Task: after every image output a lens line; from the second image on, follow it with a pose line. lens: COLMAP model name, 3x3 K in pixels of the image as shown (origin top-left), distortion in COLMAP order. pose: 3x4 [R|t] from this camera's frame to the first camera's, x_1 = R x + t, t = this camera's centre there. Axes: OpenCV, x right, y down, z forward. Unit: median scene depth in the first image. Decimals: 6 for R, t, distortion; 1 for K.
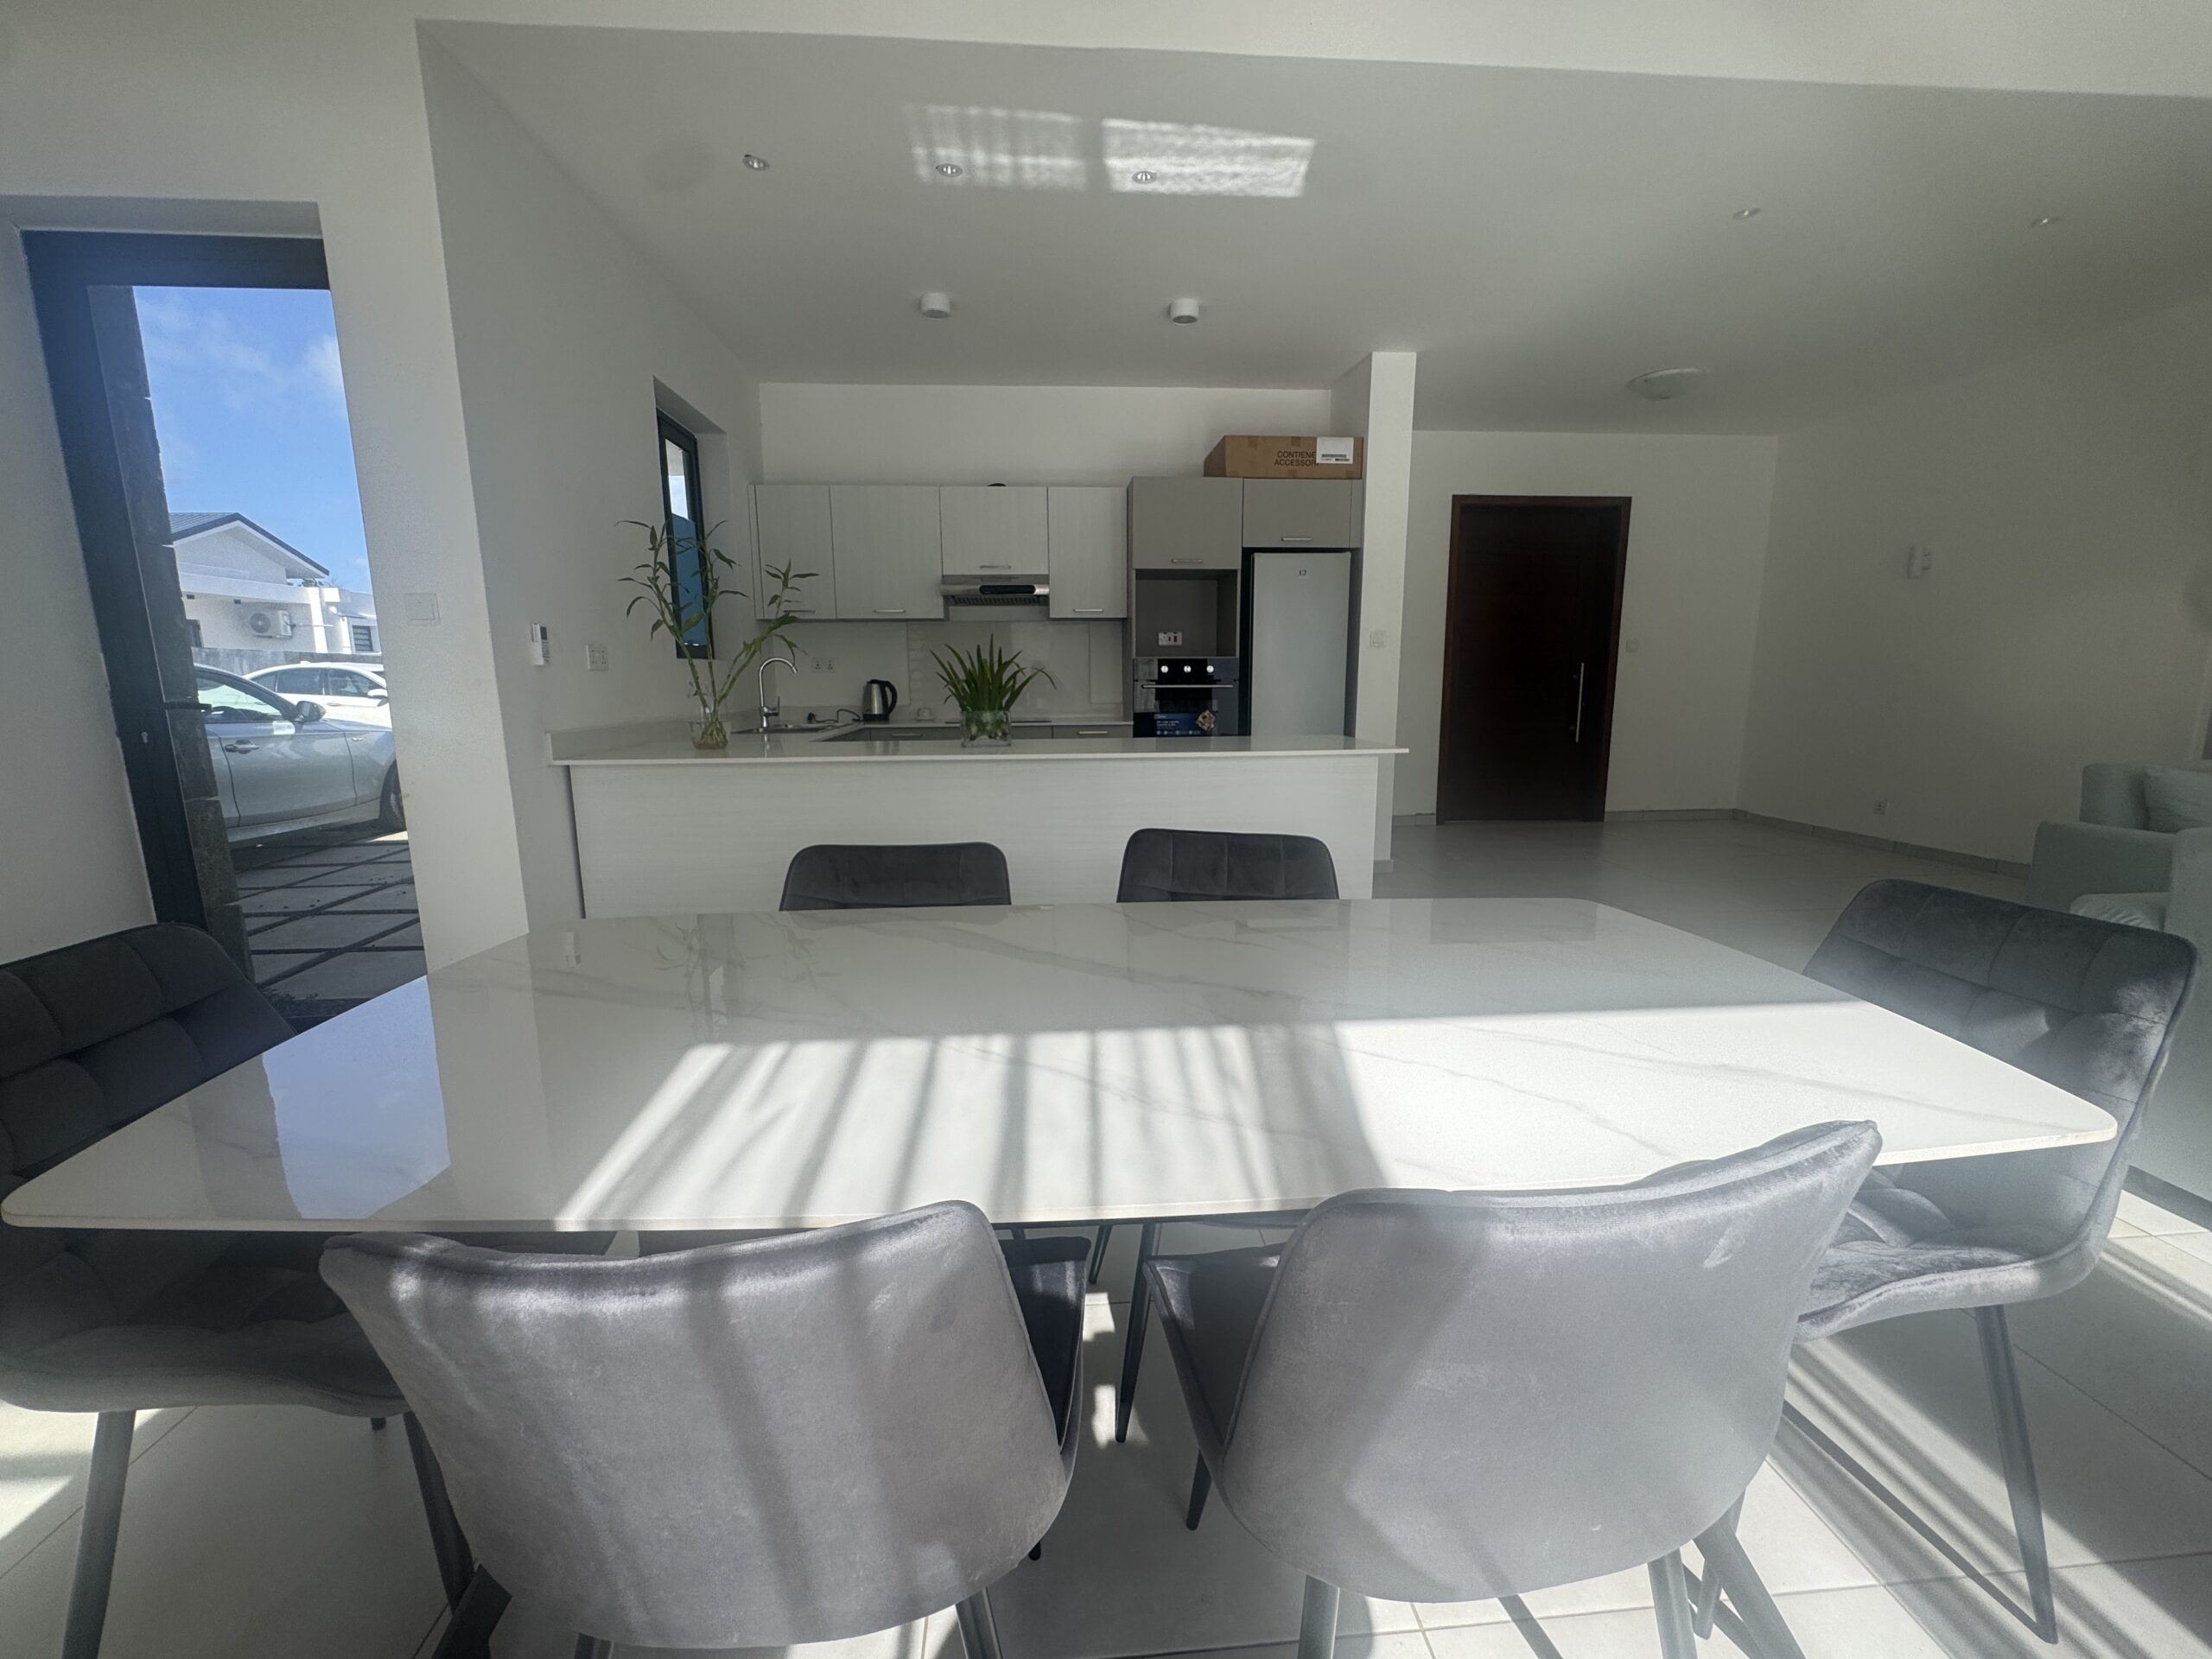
lens RADIAL K [[886.3, 0, 1105.0], [0, 886.3, 835.0], [0, 0, 1]] dist [-0.004334, 0.002131]
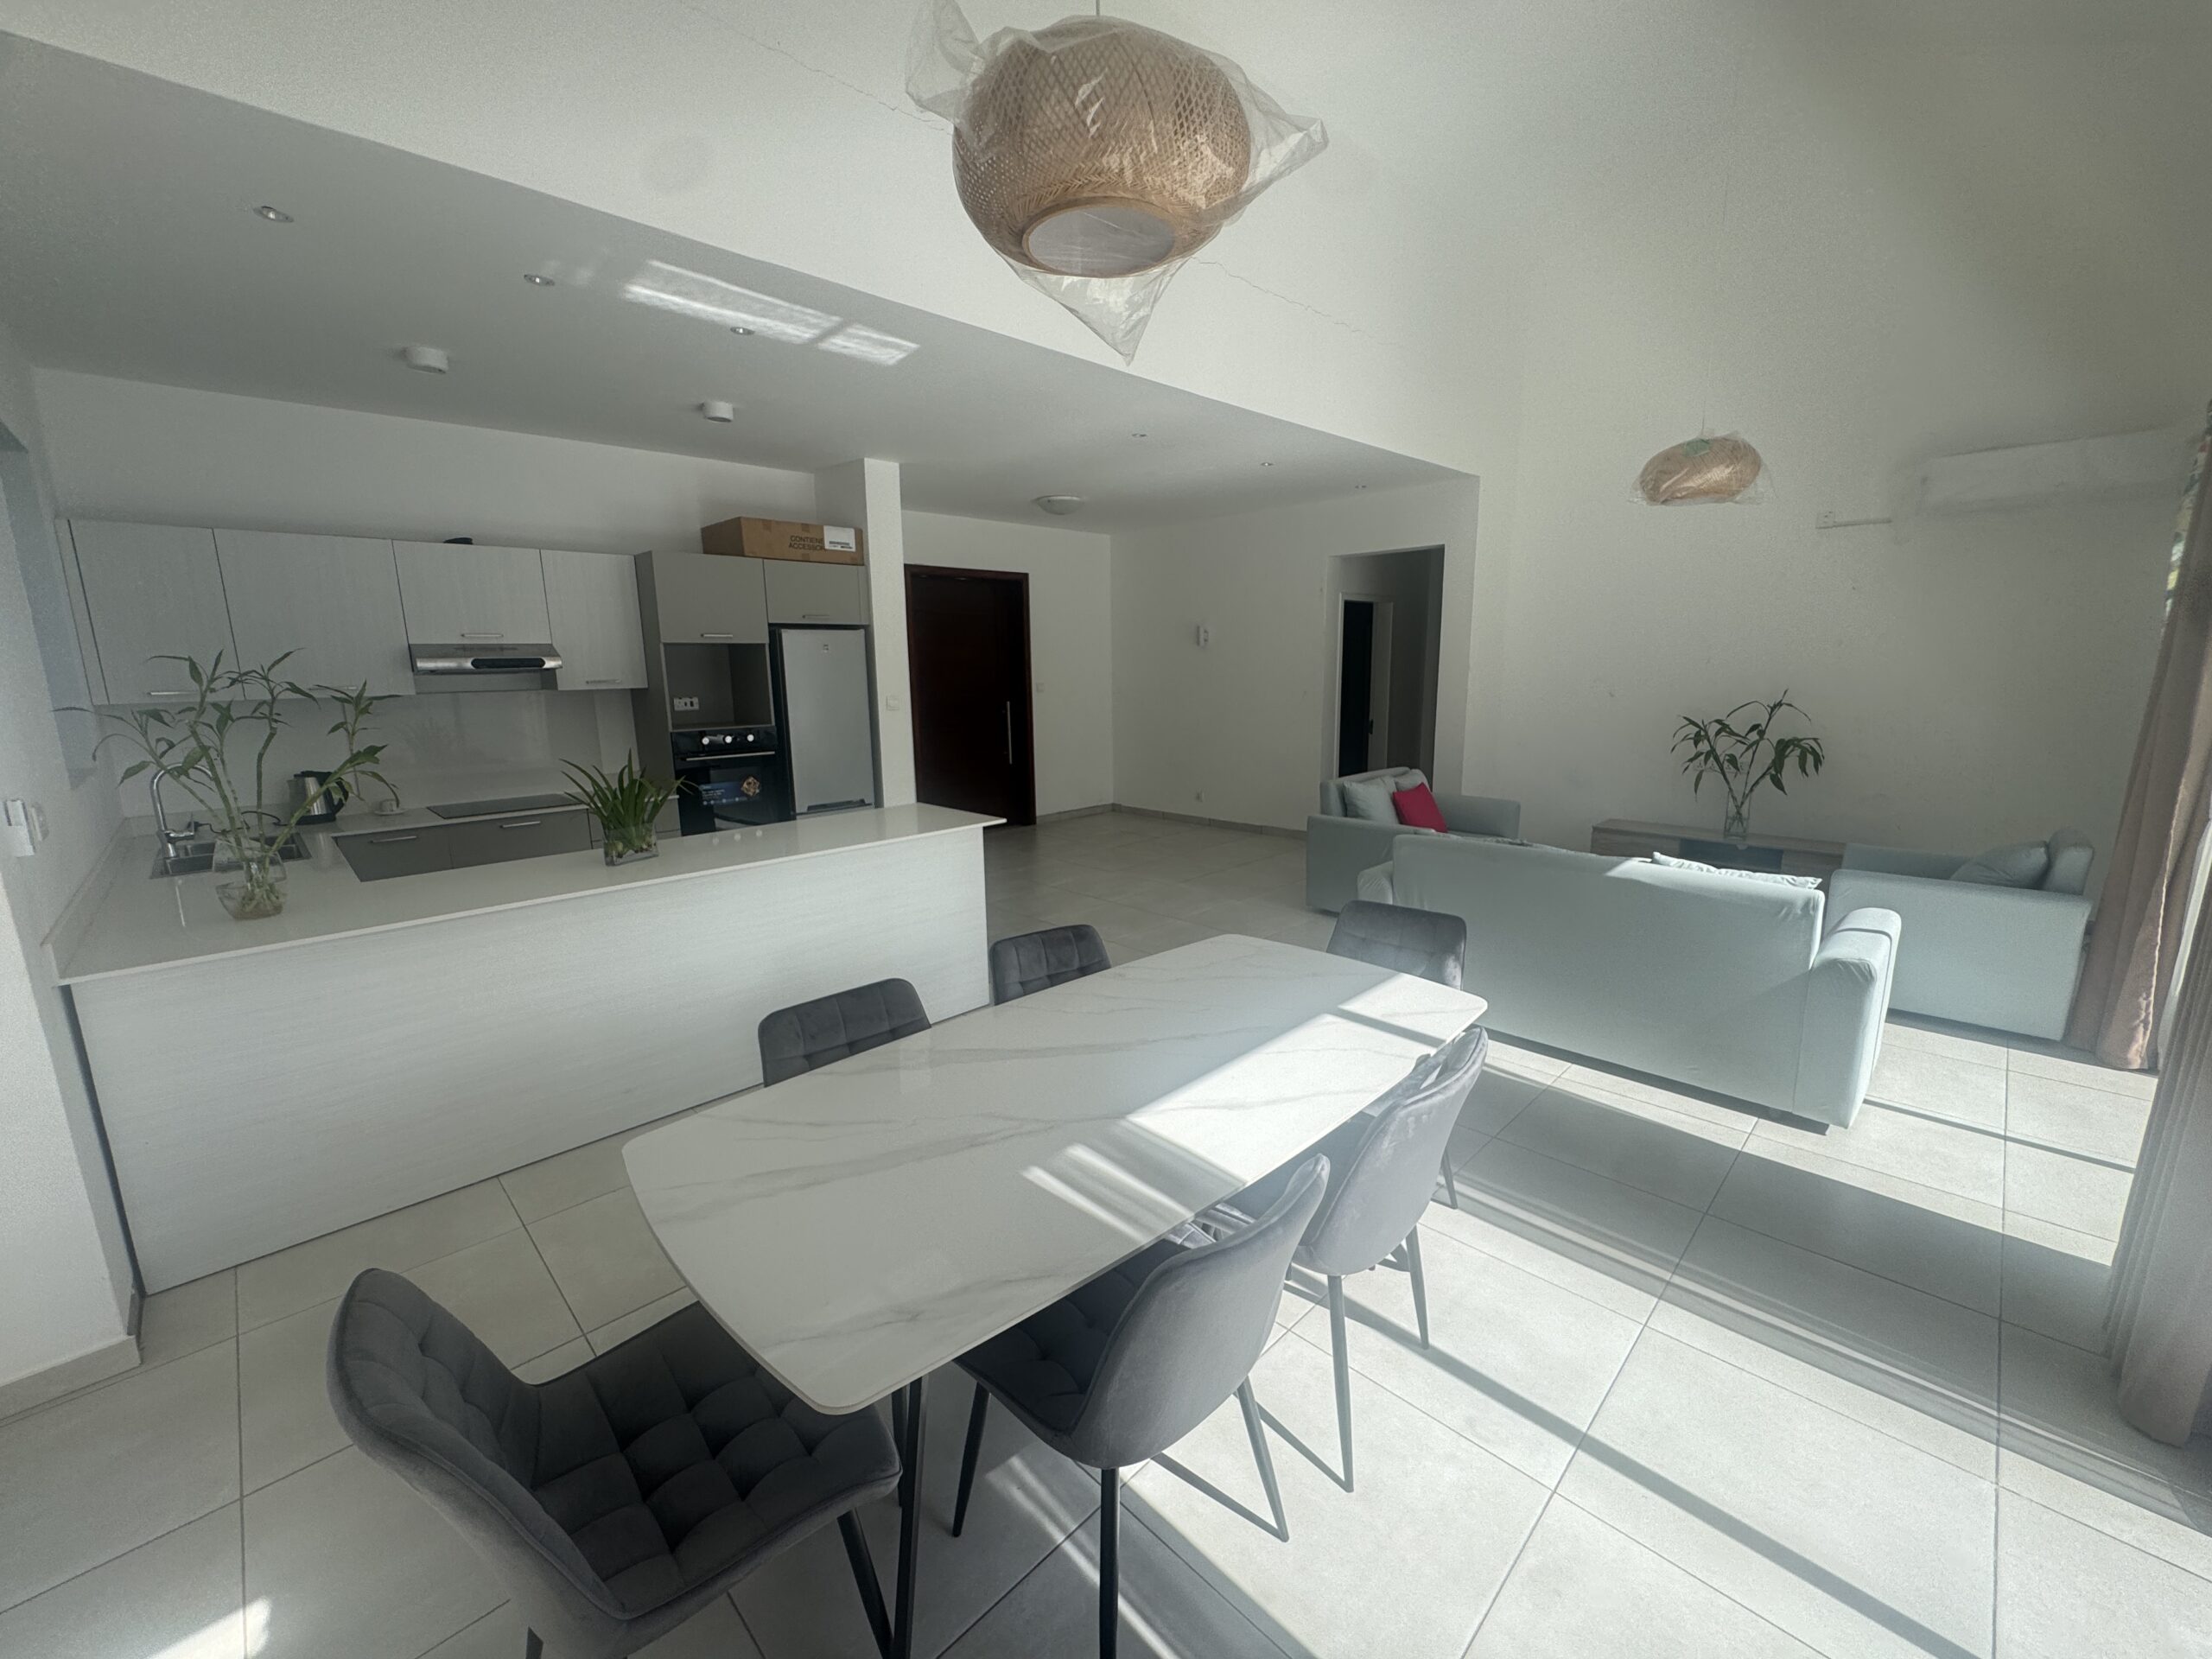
lens RADIAL K [[886.3, 0, 1101.0], [0, 886.3, 831.1], [0, 0, 1]] dist [-0.004334, 0.002131]
pose [[0.767061, -0.125539, 0.629172, -0.234604], [0.122336, 0.991296, 0.048648, -0.079551], [-0.629803, 0.039654, 0.775742, -0.063050]]
